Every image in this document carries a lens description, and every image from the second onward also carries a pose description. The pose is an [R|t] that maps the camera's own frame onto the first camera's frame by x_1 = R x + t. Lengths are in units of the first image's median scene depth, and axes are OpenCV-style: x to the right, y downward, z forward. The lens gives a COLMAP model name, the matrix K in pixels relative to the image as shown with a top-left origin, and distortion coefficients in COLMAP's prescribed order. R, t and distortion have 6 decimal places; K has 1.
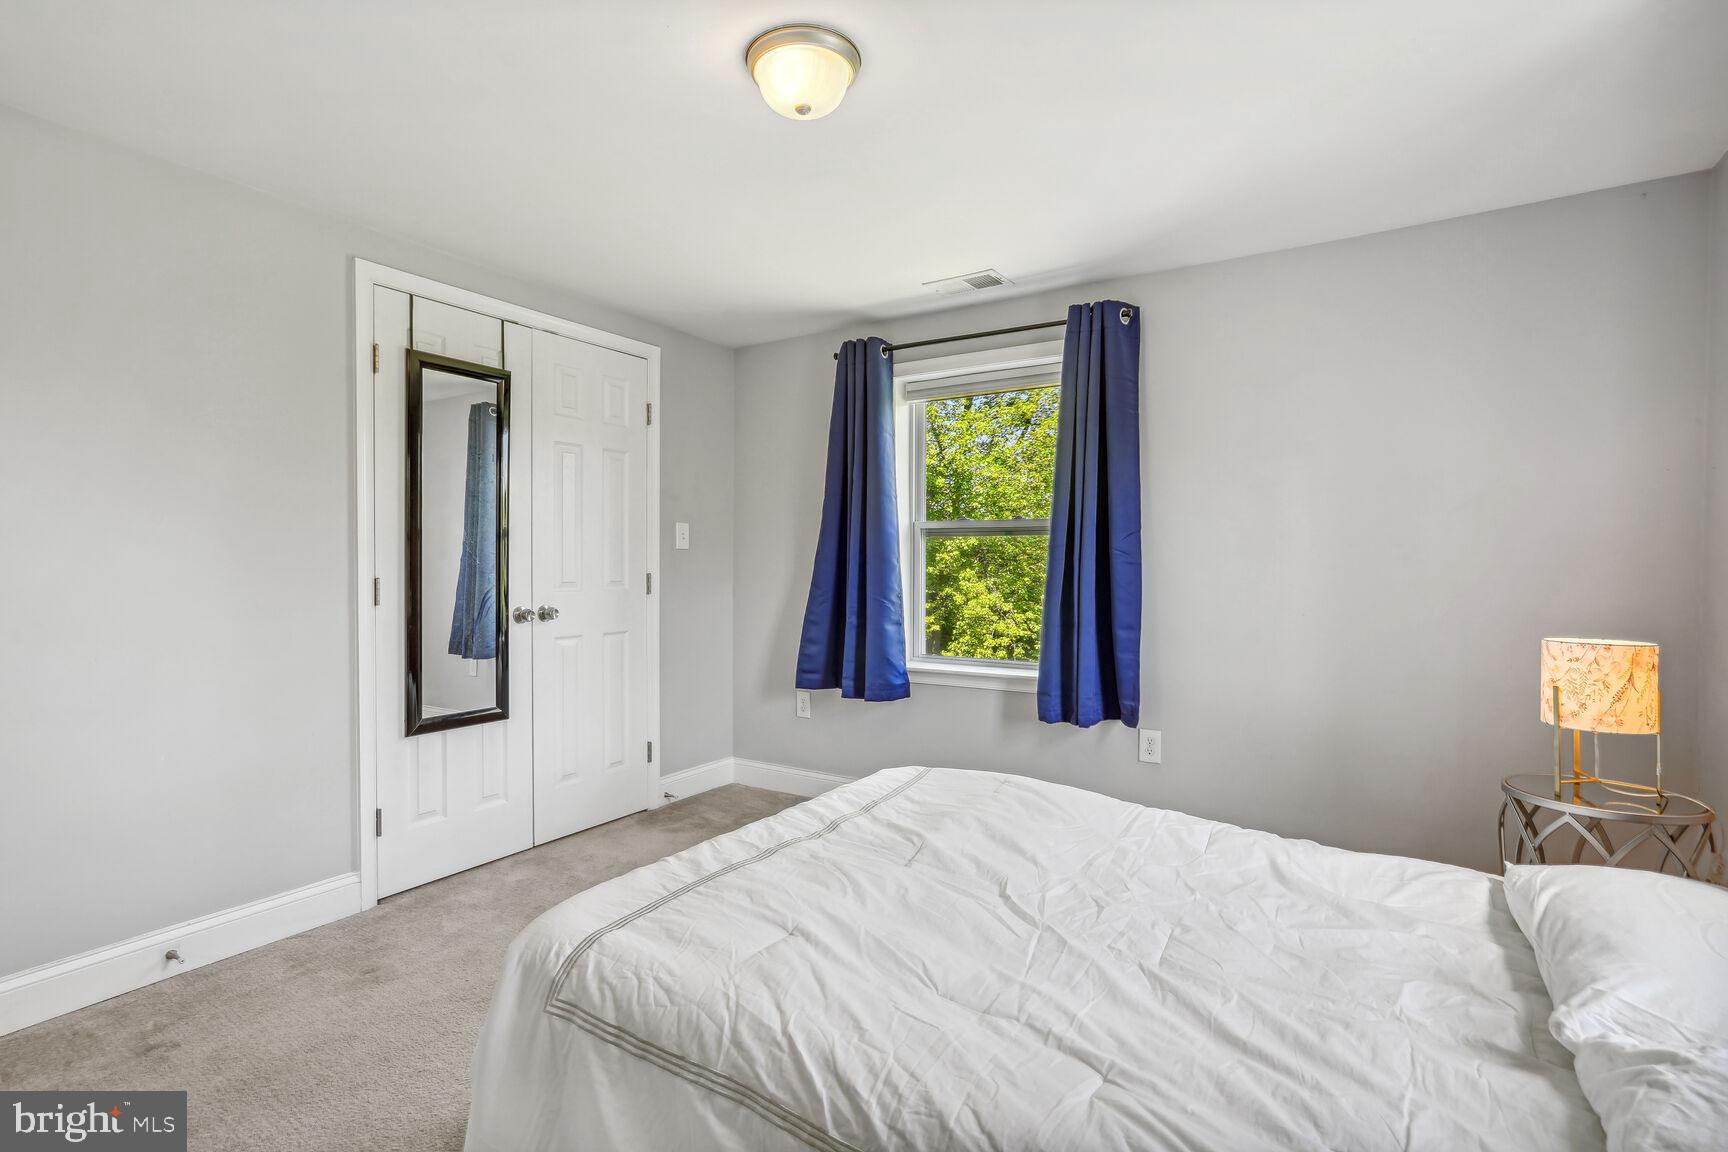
lens RADIAL K [[831.6, 0, 868.7], [0, 831.6, 559.7], [0, 0, 1]] dist [-0.002723, 0.000132]
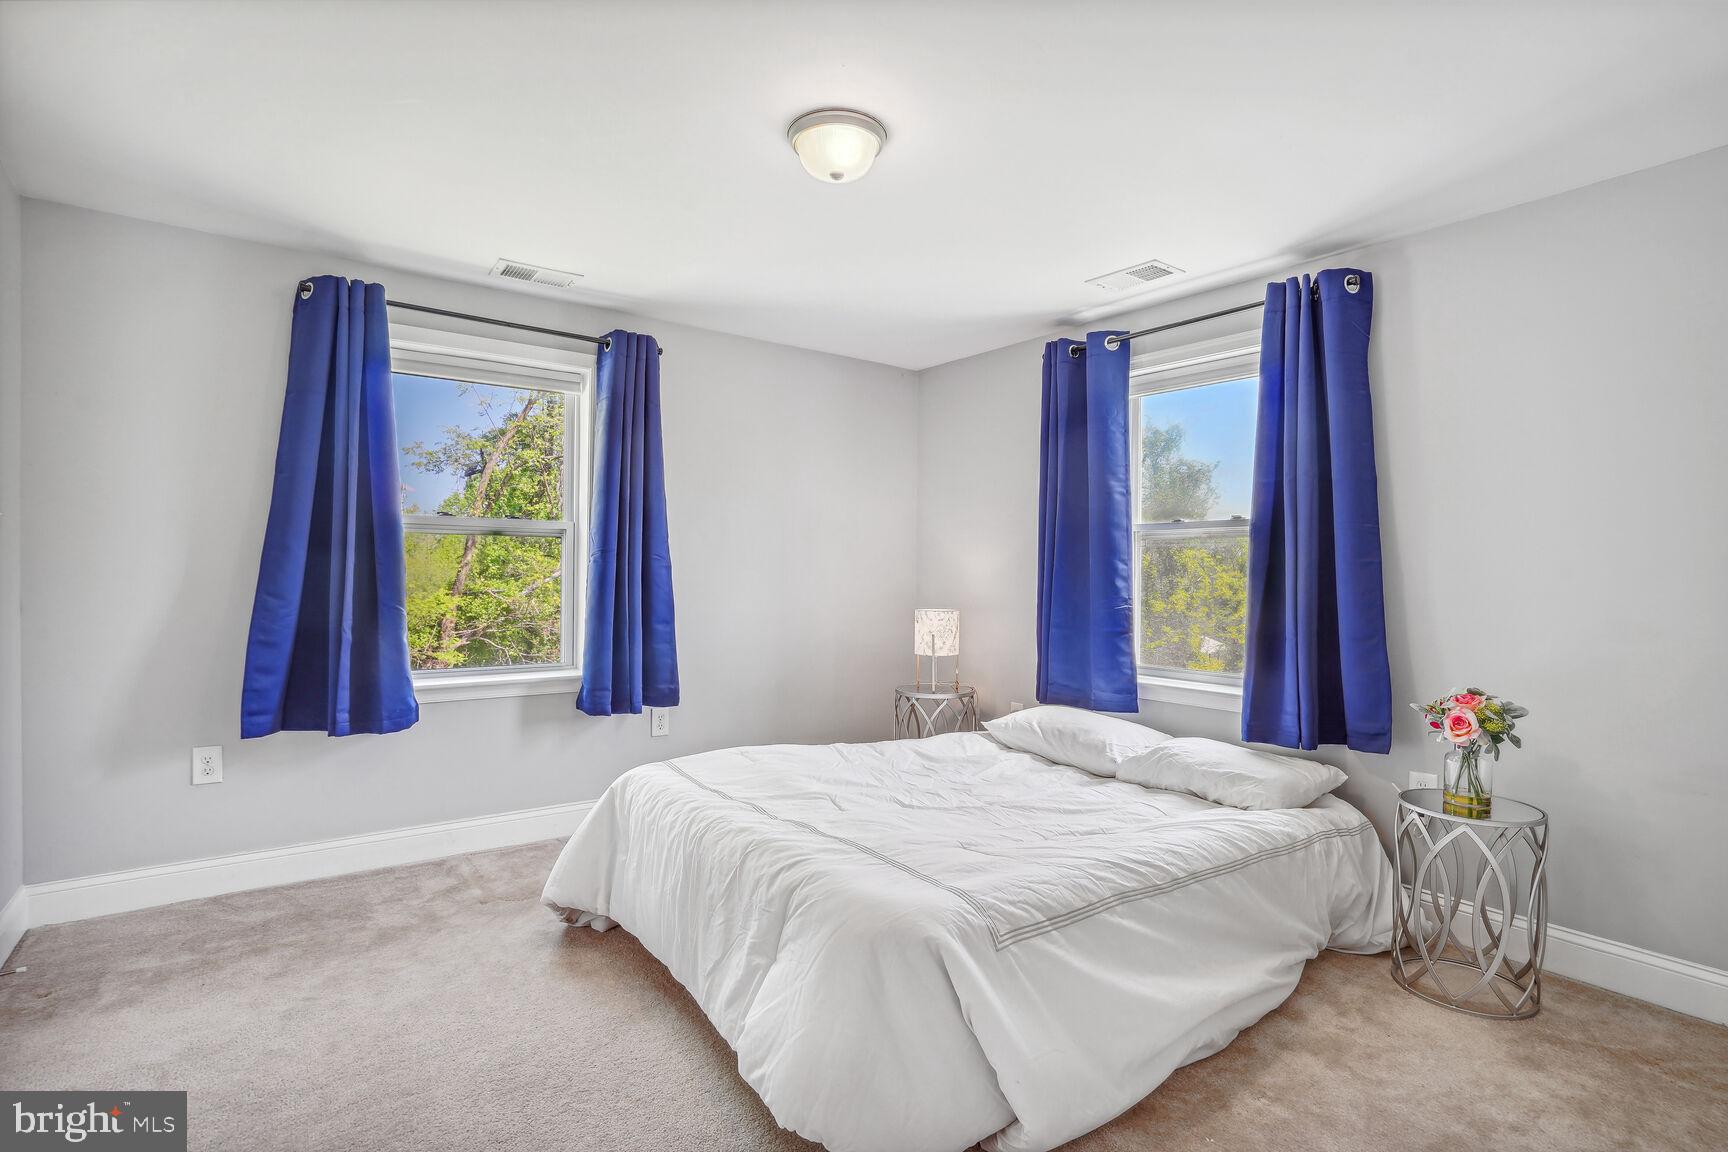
lens RADIAL K [[819.2, 0, 862.9], [0, 819.2, 548.8], [0, 0, 1]] dist [-0.031374, 0.000626]
pose [[0.348267, 0.028951, 0.936948, -0.682201], [-0.015146, 0.999566, -0.025256, 0.003904], [-0.937273, -0.005395, 0.348555, 0.345387]]
